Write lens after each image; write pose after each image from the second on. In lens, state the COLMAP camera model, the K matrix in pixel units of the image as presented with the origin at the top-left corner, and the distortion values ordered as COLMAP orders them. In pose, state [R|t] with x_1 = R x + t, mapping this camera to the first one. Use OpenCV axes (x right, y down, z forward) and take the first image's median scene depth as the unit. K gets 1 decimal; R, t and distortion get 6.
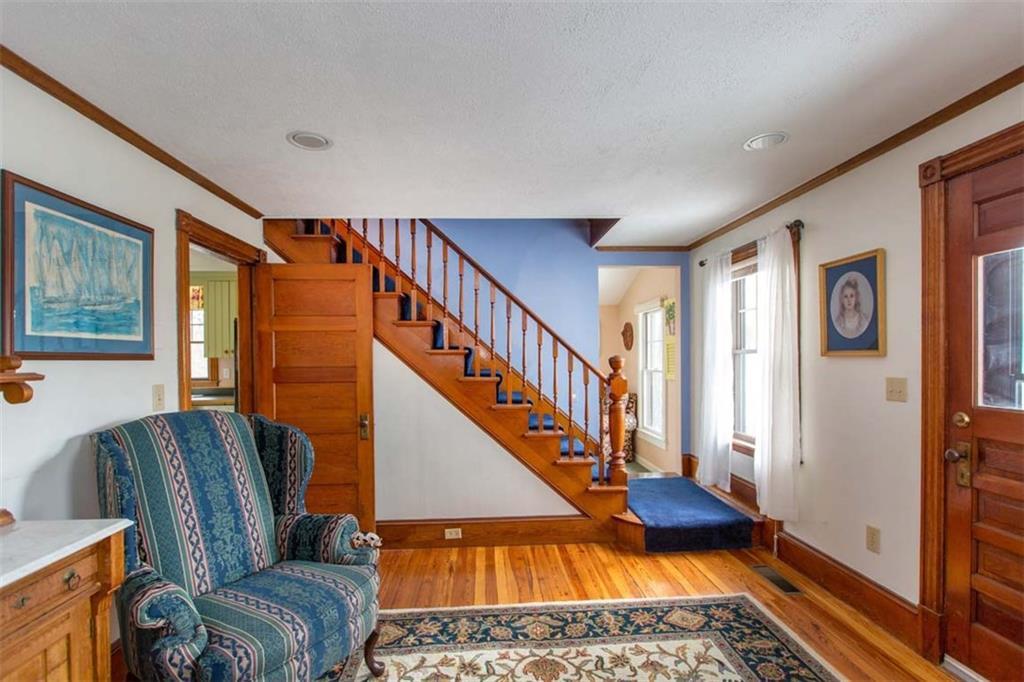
lens RADIAL K [[481.0, 0, 509.8], [0, 481.0, 360.3], [0, 0, 1]] dist [-0.000505, -0.000182]
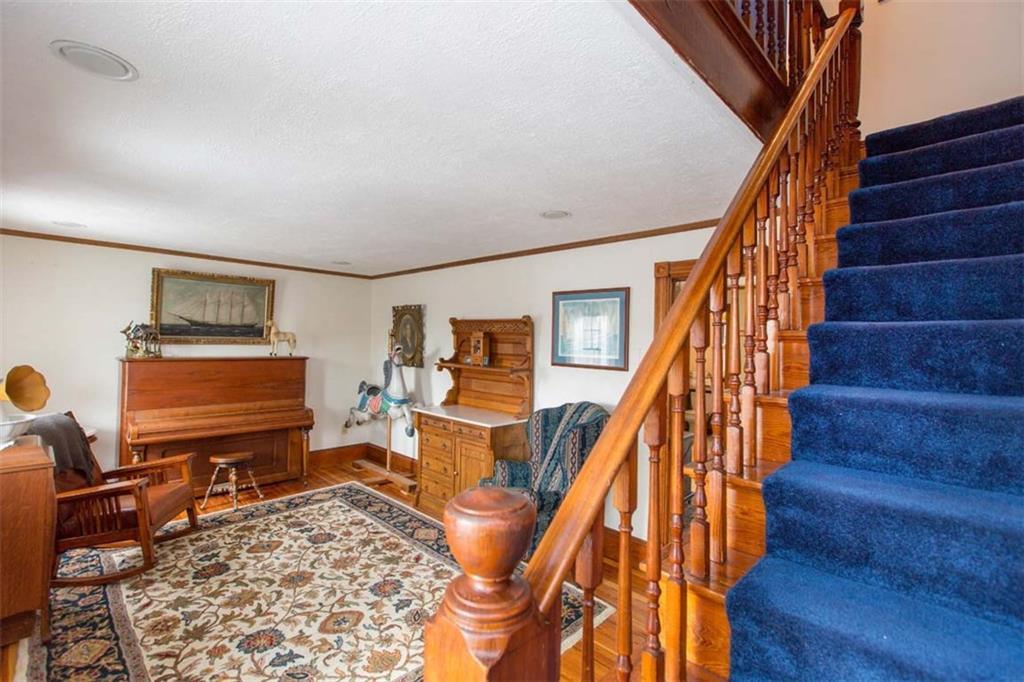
lens RADIAL K [[460.8, 0, 512.0], [0, 460.8, 341.0], [0, 0, 1]] dist [-0.002534, -0.000058]
pose [[-0.738506, -0.006133, -0.674219, 0.621087], [-0.019854, 0.999723, 0.012652, -0.127137], [0.673955, 0.022729, -0.738423, 2.128809]]
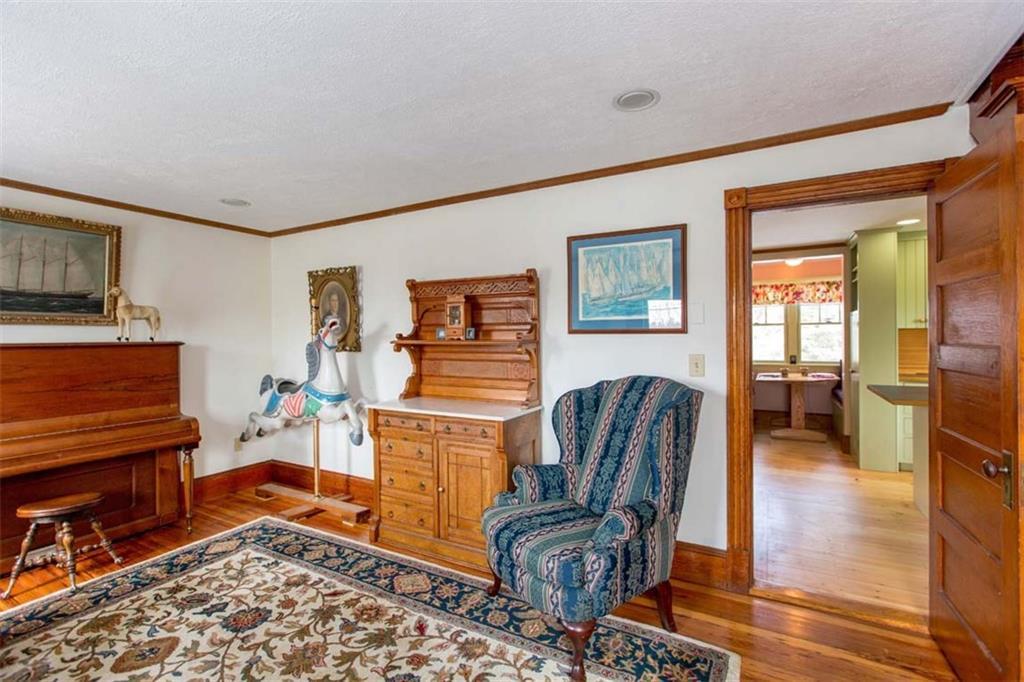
lens RADIAL K [[468.1, 0, 512.0], [0, 468.1, 341.0], [0, 0, 1]] dist [-0.009471, -0.001145]
pose [[-0.535119, 0.021201, -0.844510, 0.546123], [0.008330, 0.999769, 0.019820, -0.009602], [0.844735, 0.003572, -0.535172, 1.447591]]
